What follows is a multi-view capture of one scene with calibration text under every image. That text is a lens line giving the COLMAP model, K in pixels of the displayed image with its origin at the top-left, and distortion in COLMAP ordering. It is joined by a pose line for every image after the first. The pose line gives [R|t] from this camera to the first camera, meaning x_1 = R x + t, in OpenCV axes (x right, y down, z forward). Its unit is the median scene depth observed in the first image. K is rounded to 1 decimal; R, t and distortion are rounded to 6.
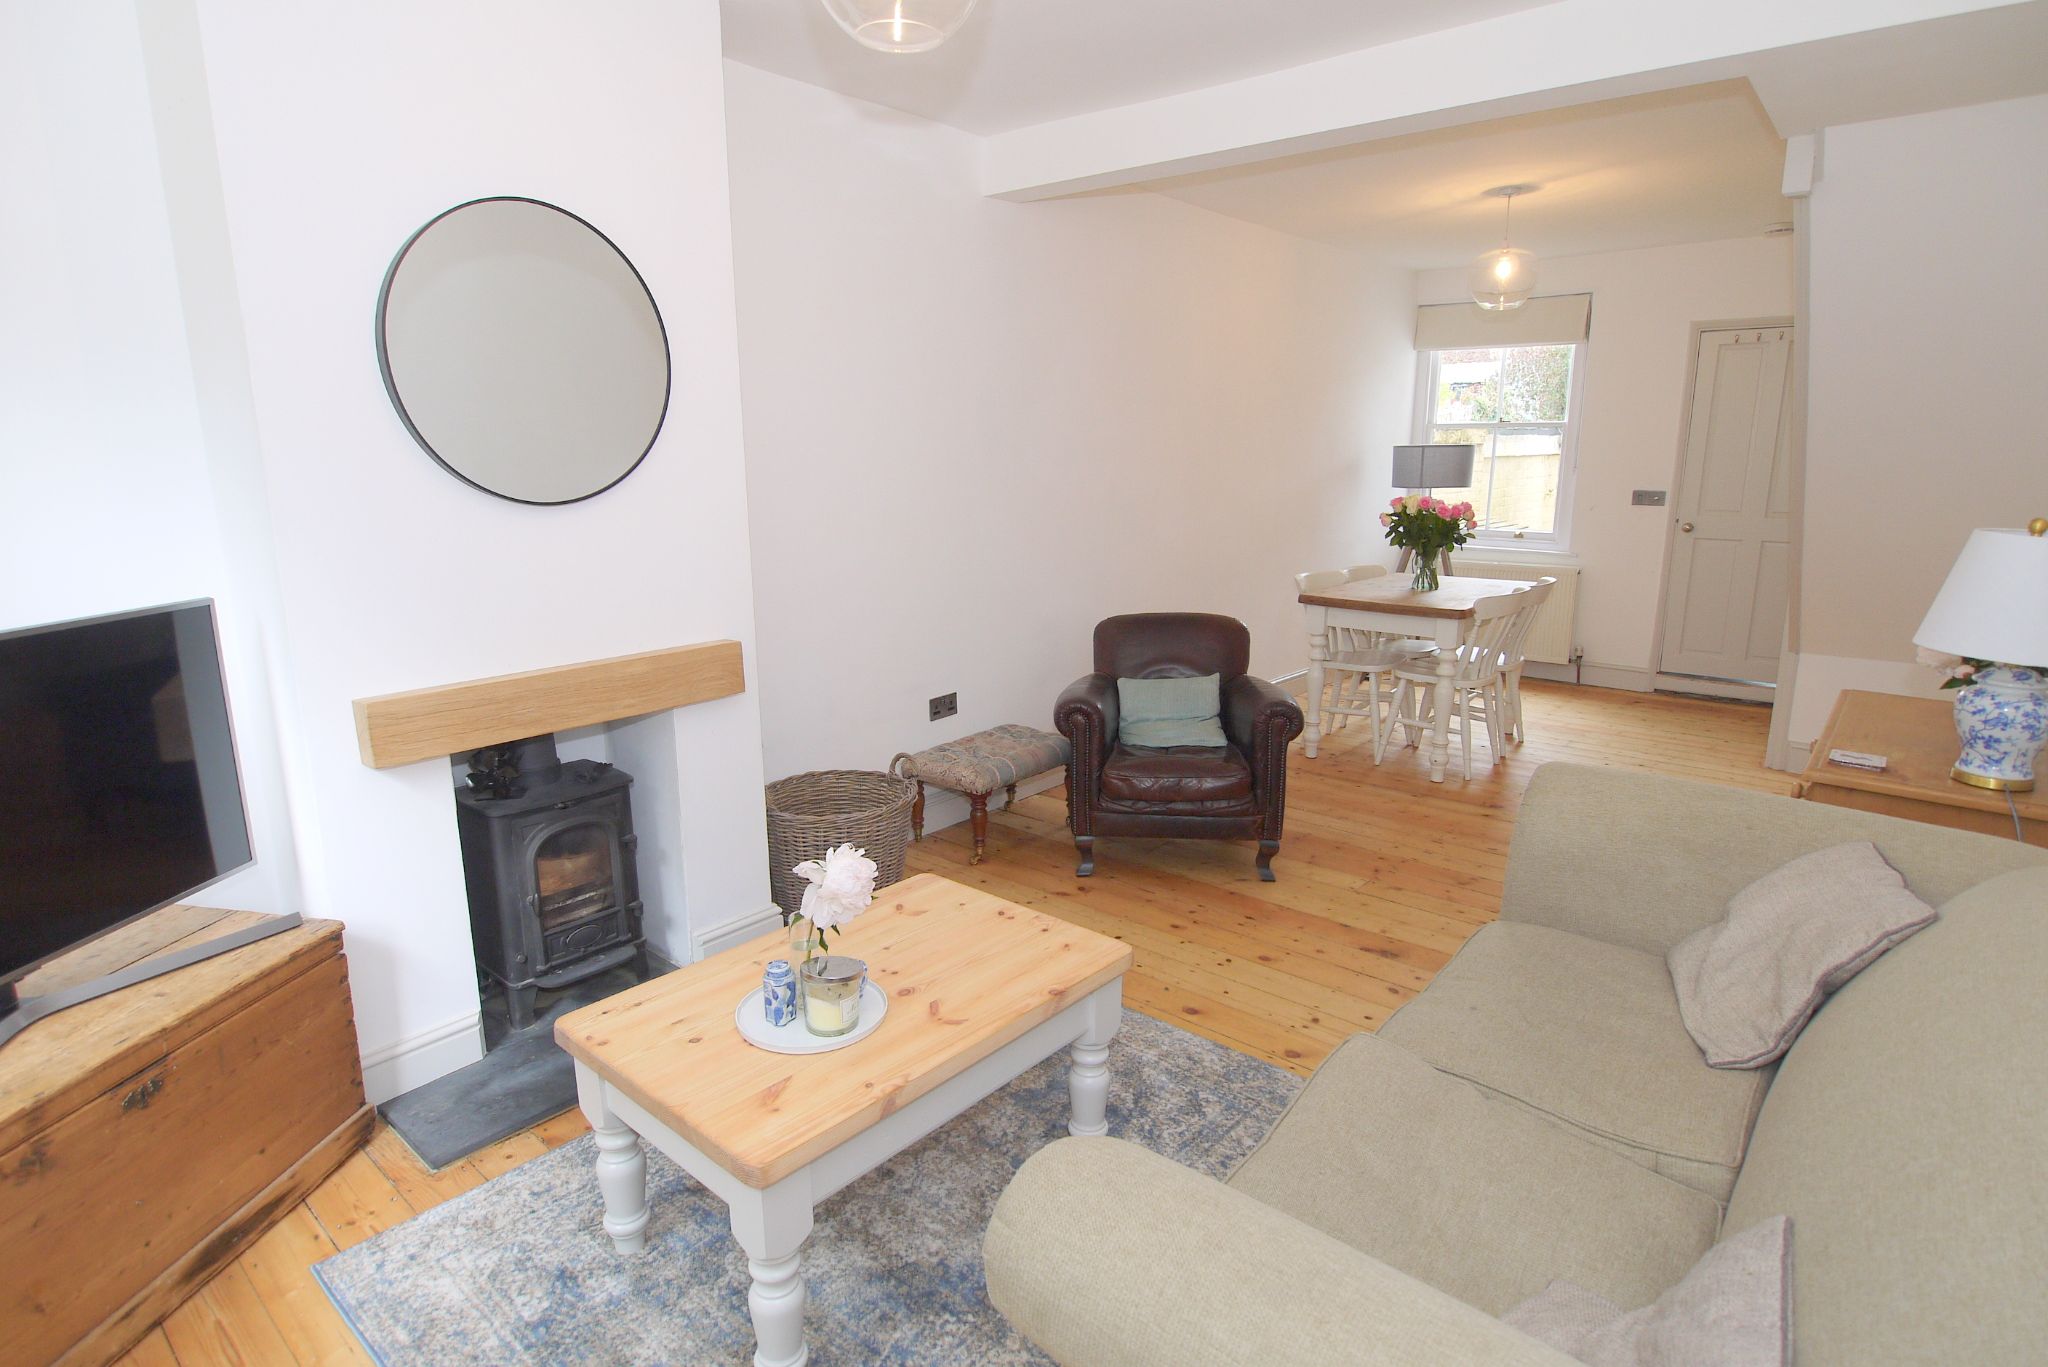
lens RADIAL K [[1102.9, 0, 1024.0], [0, 1102.9, 683.5], [0, 0, 1]] dist [0.001697, 0.000197]
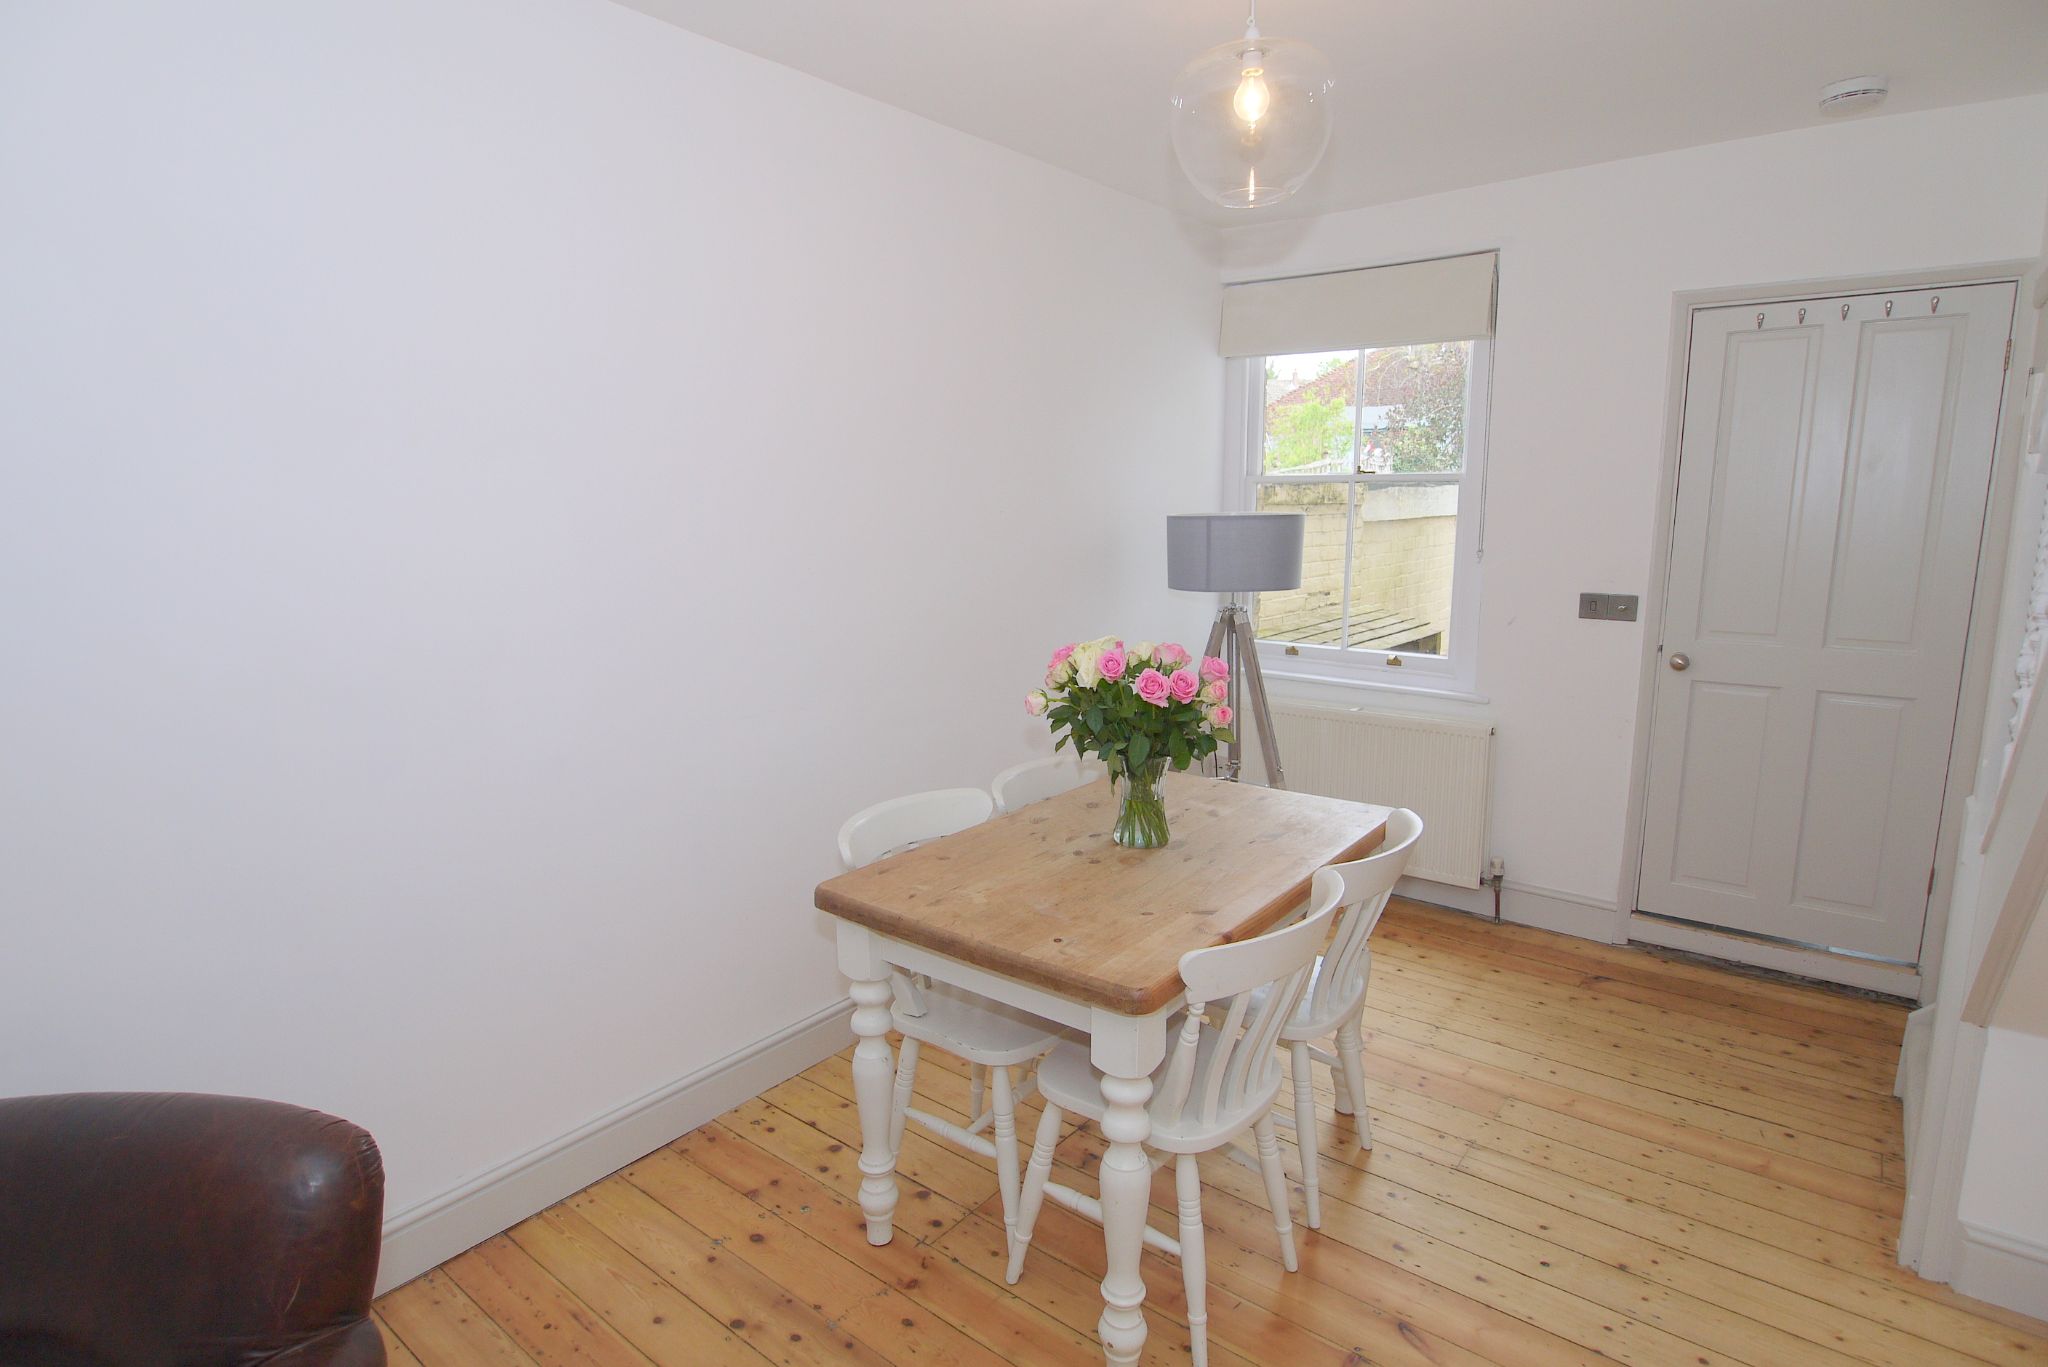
lens RADIAL K [[1090.2, 0, 1024.0], [0, 1090.2, 683.5], [0, 0, 1]] dist [-0.004987, -0.001769]
pose [[0.999304, -0.008947, 0.036218, 0.254073], [0.010455, 0.999077, -0.041668, -0.112418], [-0.035811, 0.042018, 0.998475, 0.469038]]
